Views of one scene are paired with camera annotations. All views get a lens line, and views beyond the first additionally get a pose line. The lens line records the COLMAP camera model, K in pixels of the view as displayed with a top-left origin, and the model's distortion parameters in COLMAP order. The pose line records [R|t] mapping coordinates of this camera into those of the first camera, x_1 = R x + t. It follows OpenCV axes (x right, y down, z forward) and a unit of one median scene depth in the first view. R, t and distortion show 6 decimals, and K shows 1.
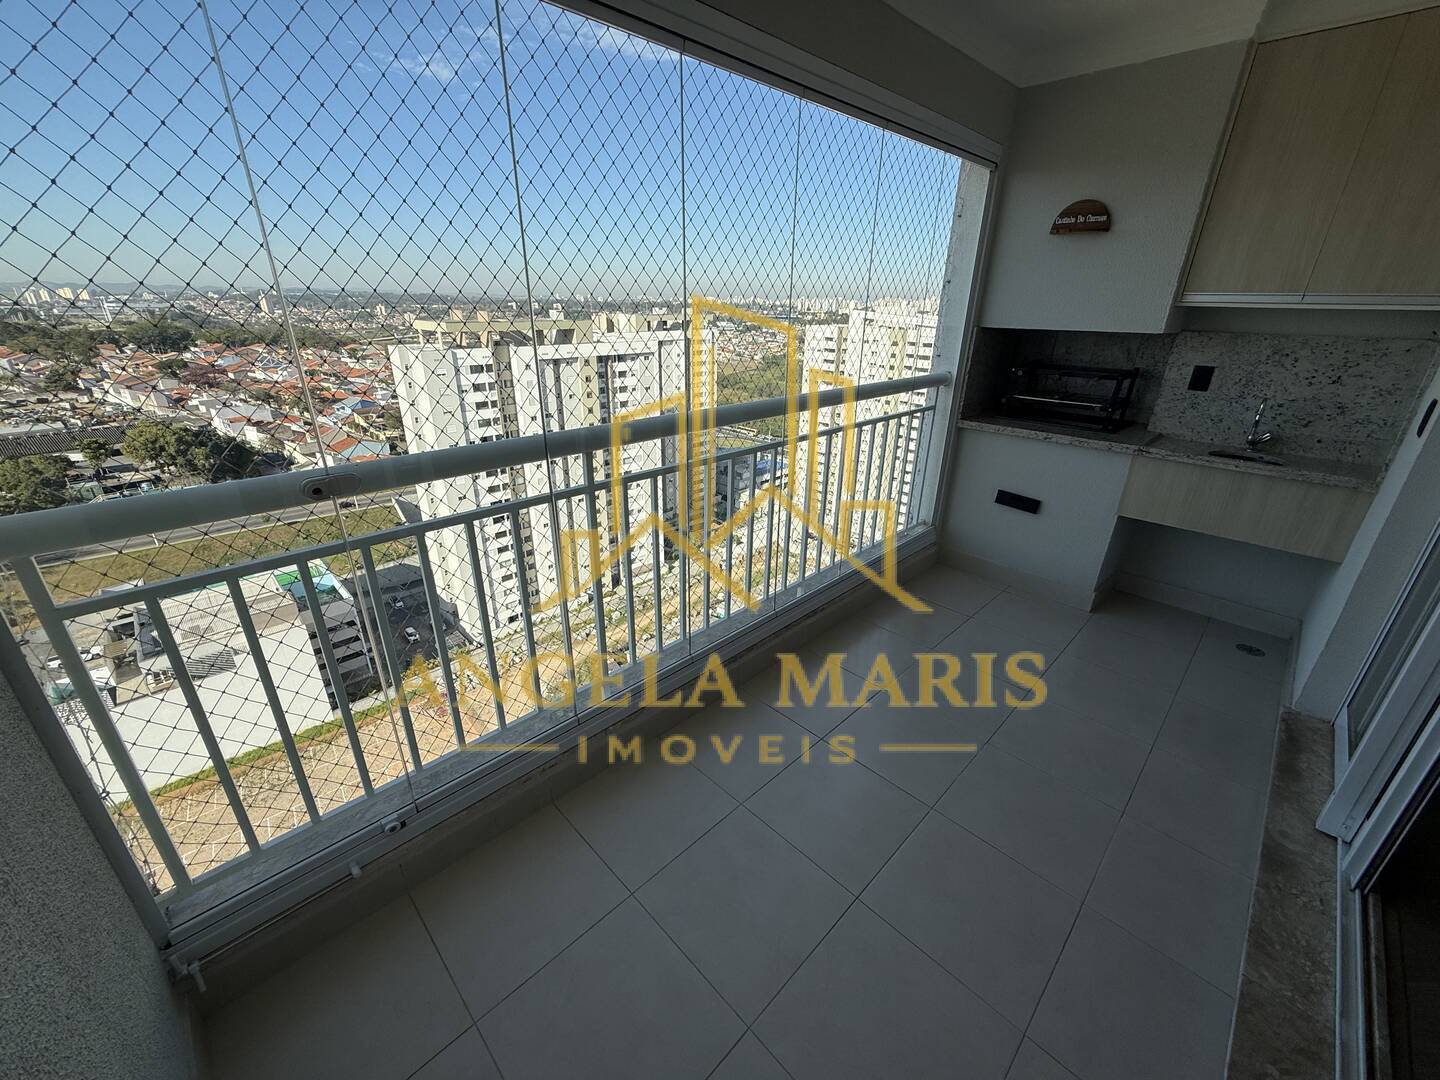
lens RADIAL K [[573.3, 0, 714.8], [0, 573.3, 538.7], [0, 0, 1]] dist [0.002404, -0.000588]
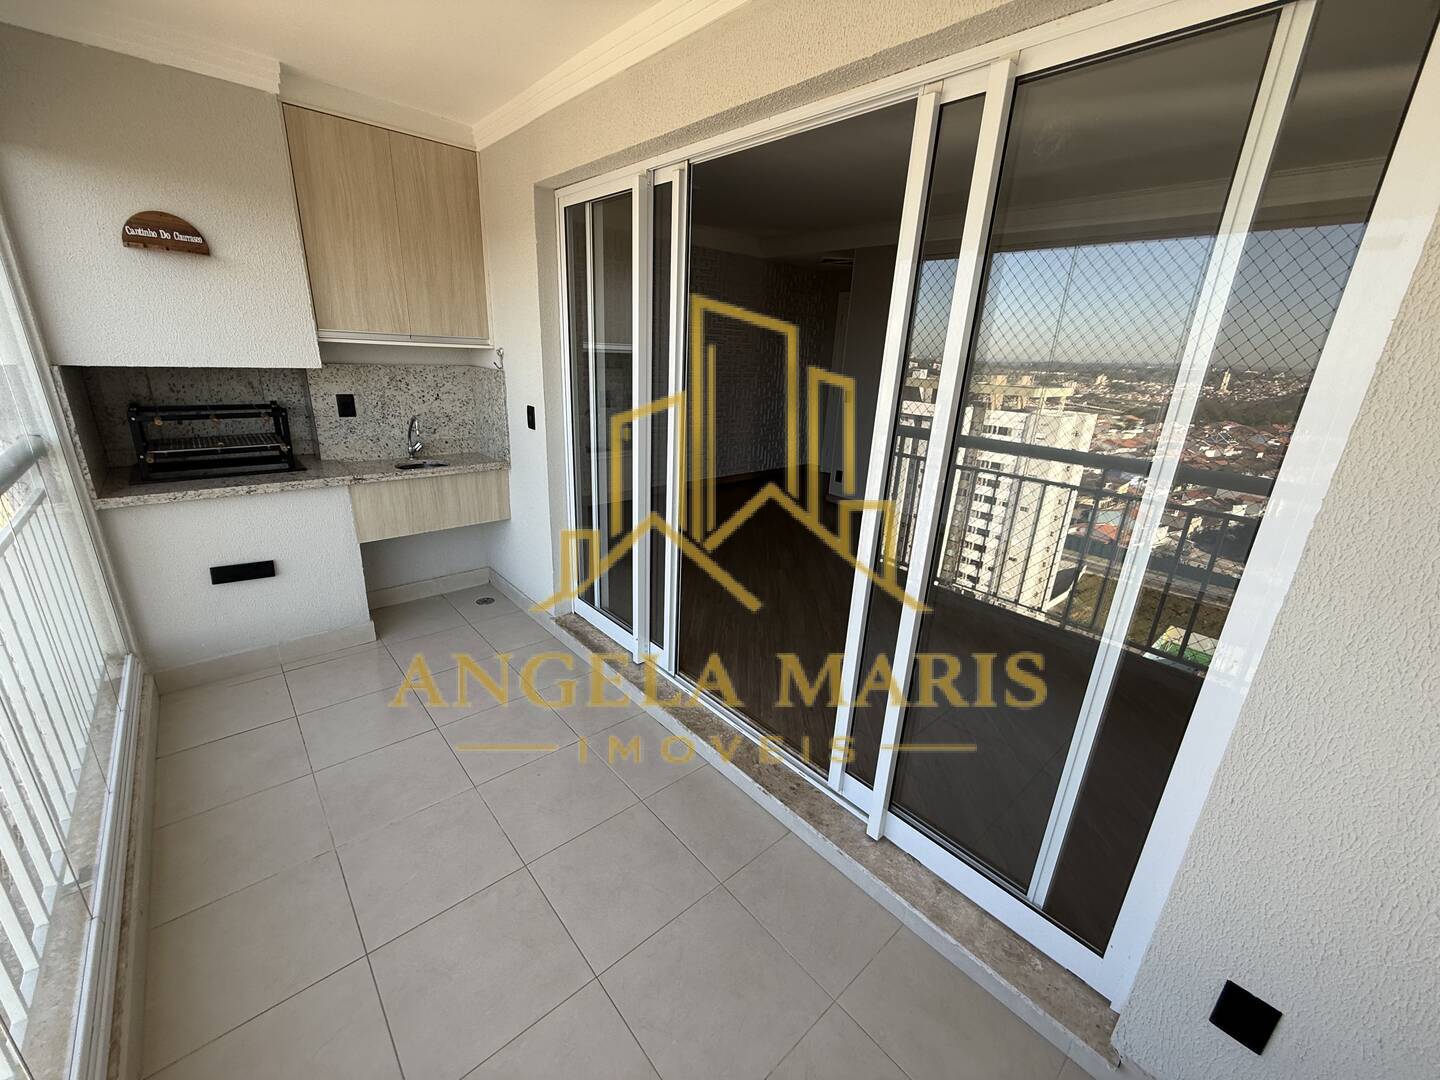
lens RADIAL K [[573.3, 0, 715.8], [0, 573.3, 542.7], [0, 0, 1]] dist [0.002404, -0.000588]
pose [[0.053596, -0.328926, 0.942834, -0.220962], [0.342626, 0.892928, 0.292038, -0.123305], [-0.937942, 0.307387, 0.160556, 0.244164]]
